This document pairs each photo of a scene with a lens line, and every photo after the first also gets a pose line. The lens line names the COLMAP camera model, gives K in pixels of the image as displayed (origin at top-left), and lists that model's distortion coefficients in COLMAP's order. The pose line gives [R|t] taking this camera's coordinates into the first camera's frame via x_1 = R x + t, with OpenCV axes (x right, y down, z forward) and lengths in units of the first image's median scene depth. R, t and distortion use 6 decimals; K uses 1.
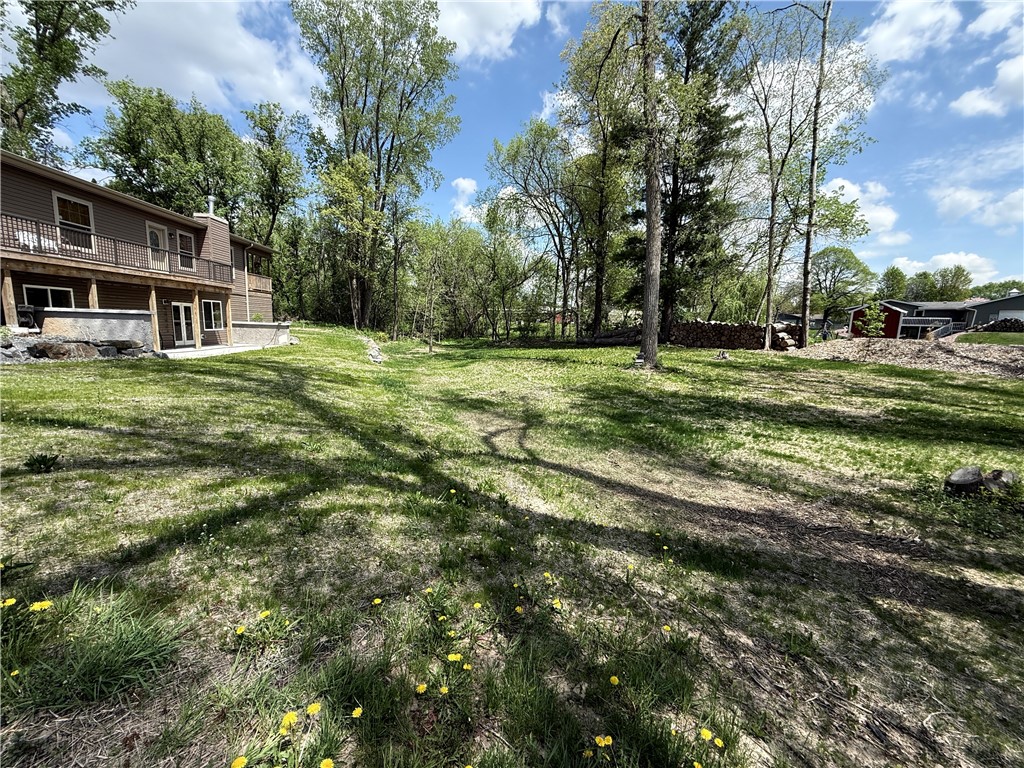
lens RADIAL K [[409.4, 0, 511.2], [0, 409.4, 386.5], [0, 0, 1]] dist [0.001559, 0.000334]
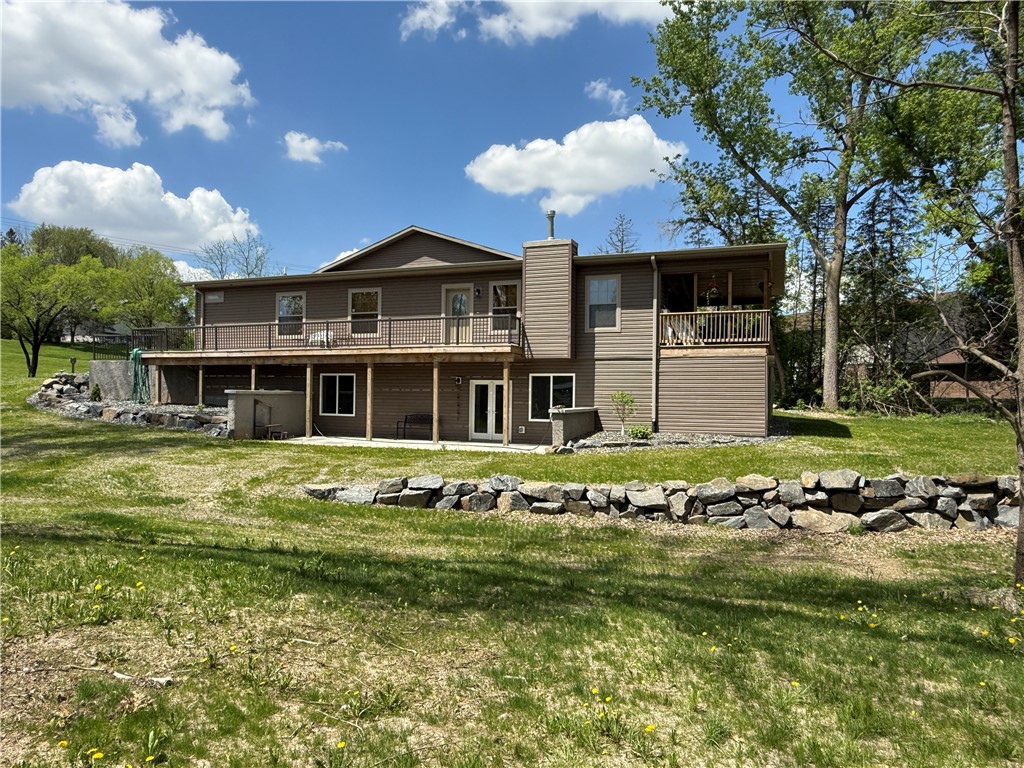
lens RADIAL K [[649.8, 0, 517.4], [0, 649.8, 393.6], [0, 0, 1]] dist [0.008043, 0.000131]
pose [[-0.439726, -0.045197, -0.896994, 0.198313], [-0.164202, 0.985945, 0.030816, -0.237259], [0.882994, 0.160838, -0.440967, 1.634859]]
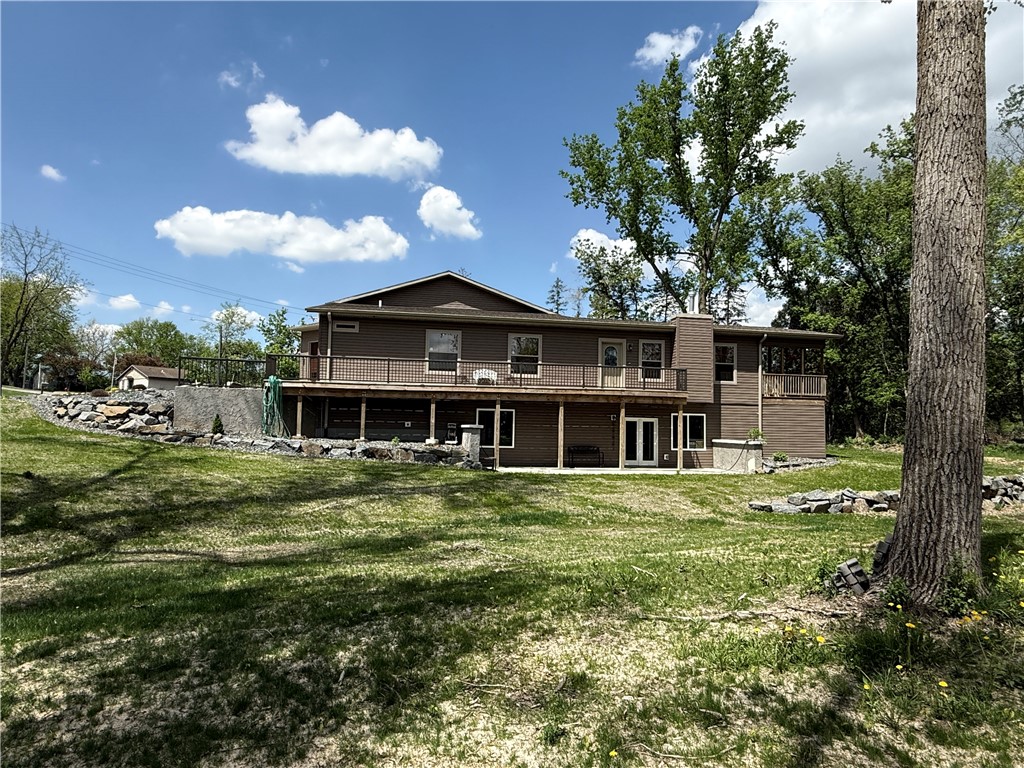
lens RADIAL K [[625.3, 0, 506.8], [0, 625.3, 383.7], [0, 0, 1]] dist [-0.003238, -0.000436]
pose [[0.083636, -0.101234, -0.991341, 0.558473], [-0.166941, 0.979343, -0.114093, -0.078259], [0.982413, 0.175038, 0.065009, 0.651857]]
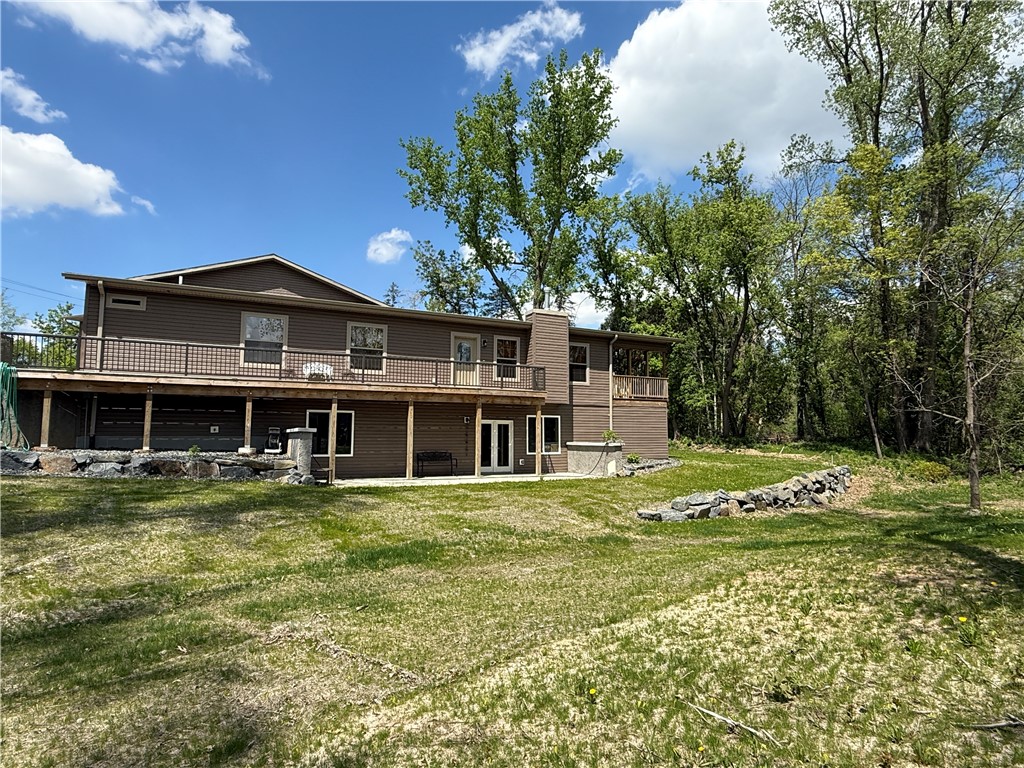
lens RADIAL K [[576.2, 0, 508.2], [0, 576.2, 390.3], [0, 0, 1]] dist [-0.000717, -0.000945]
pose [[0.367653, -0.109589, -0.923483, 0.291693], [-0.131865, 0.976855, -0.168420, -0.076736], [0.920567, 0.183695, 0.344693, 0.654973]]
